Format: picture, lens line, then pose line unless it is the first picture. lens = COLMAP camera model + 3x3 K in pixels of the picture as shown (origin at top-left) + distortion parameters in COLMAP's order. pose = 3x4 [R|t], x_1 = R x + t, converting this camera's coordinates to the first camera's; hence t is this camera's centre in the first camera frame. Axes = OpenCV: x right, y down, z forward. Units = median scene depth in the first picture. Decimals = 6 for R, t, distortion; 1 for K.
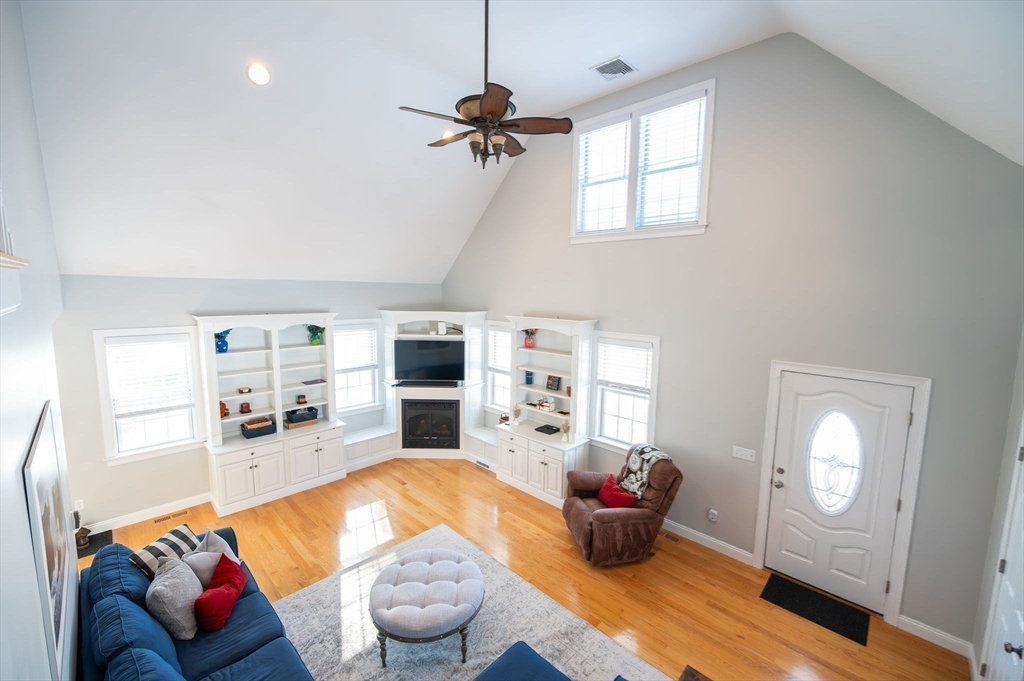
lens RADIAL K [[414.5, 0, 516.4], [0, 414.5, 338.6], [0, 0, 1]] dist [-0.004318, -0.000757]
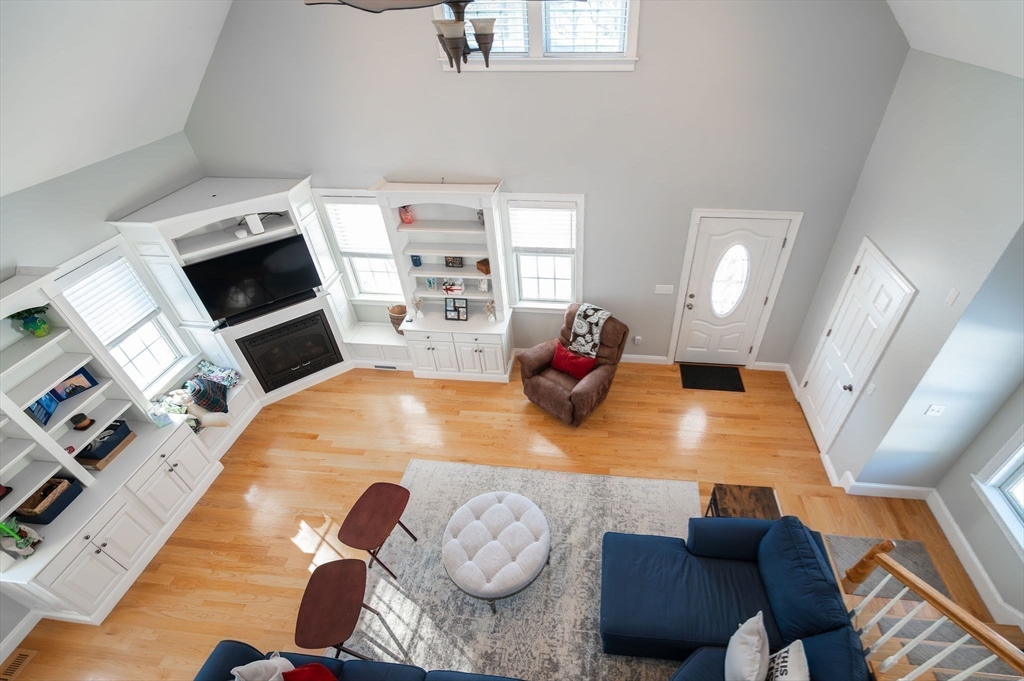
lens RADIAL K [[466.0, 0, 559.4], [0, 466.0, 343.8], [0, 0, 1]] dist [-0.005329, -0.000706]
pose [[0.784483, -0.411292, 0.464140, -0.296422], [0.100580, 0.822904, 0.559207, -0.304580], [-0.611940, -0.392005, 0.686922, 0.202030]]
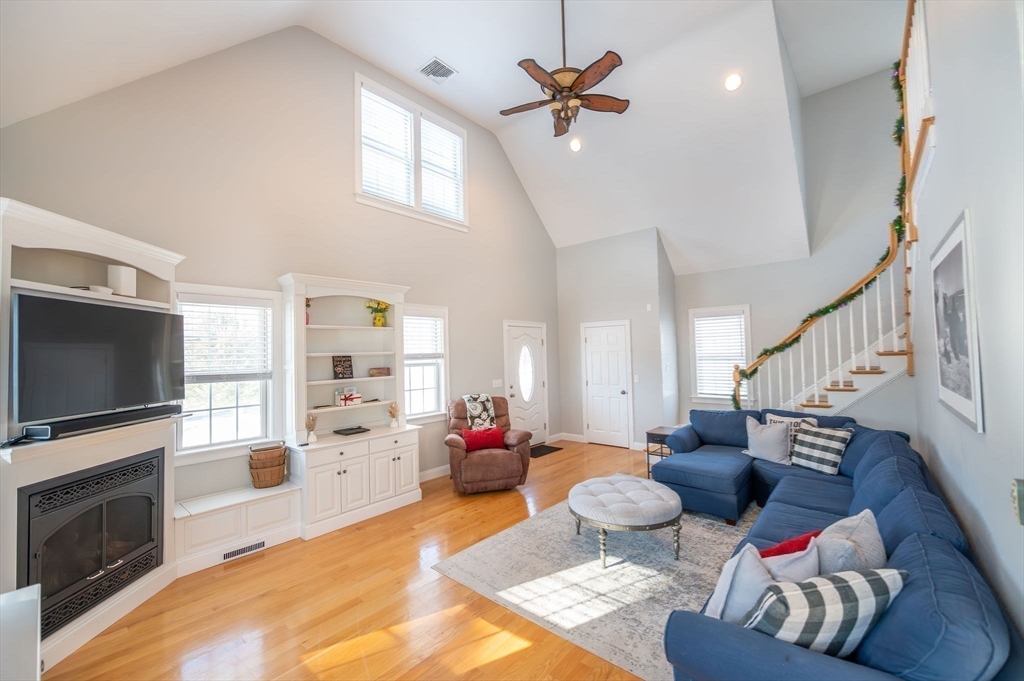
lens RADIAL K [[414.5, 0, 530.1], [0, 414.5, 338.6], [0, 0, 1]] dist [-0.004318, -0.000757]
pose [[-0.089968, 0.022240, 0.995696, -0.849016], [0.144031, 0.989531, -0.009088, 0.127524], [-0.985475, 0.142593, -0.092230, 0.871055]]
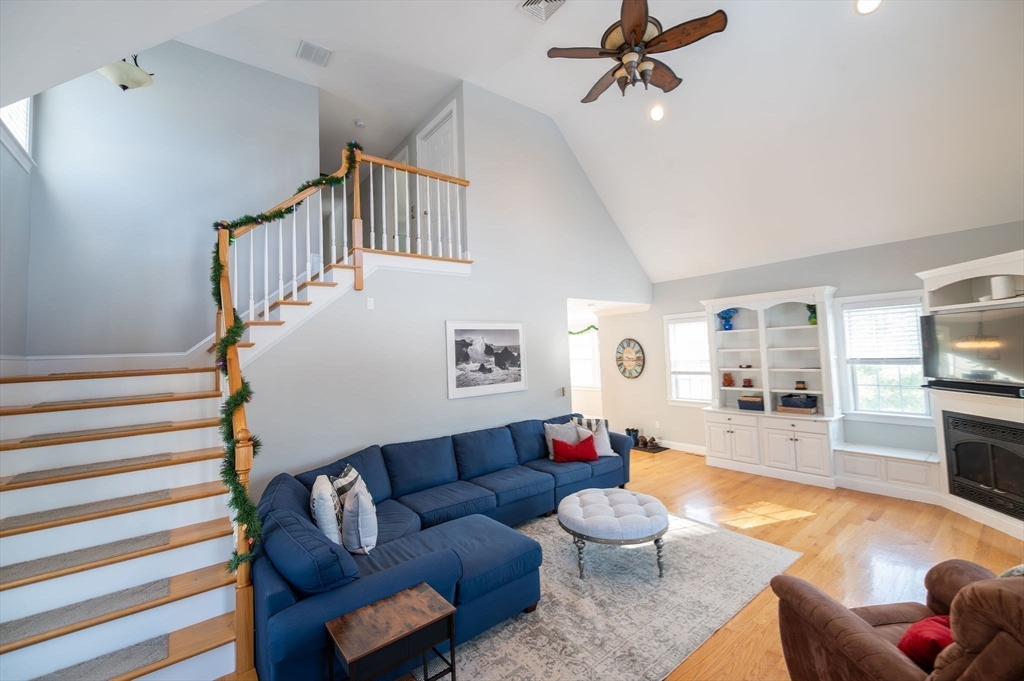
lens RADIAL K [[414.5, 0, 508.1], [0, 414.5, 332.6], [0, 0, 1]] dist [-0.004318, -0.000757]
pose [[-0.150540, -0.052885, -0.987188, 0.610102], [-0.084137, 0.995630, -0.040507, 0.150278], [0.985017, 0.076962, -0.154332, 0.601293]]
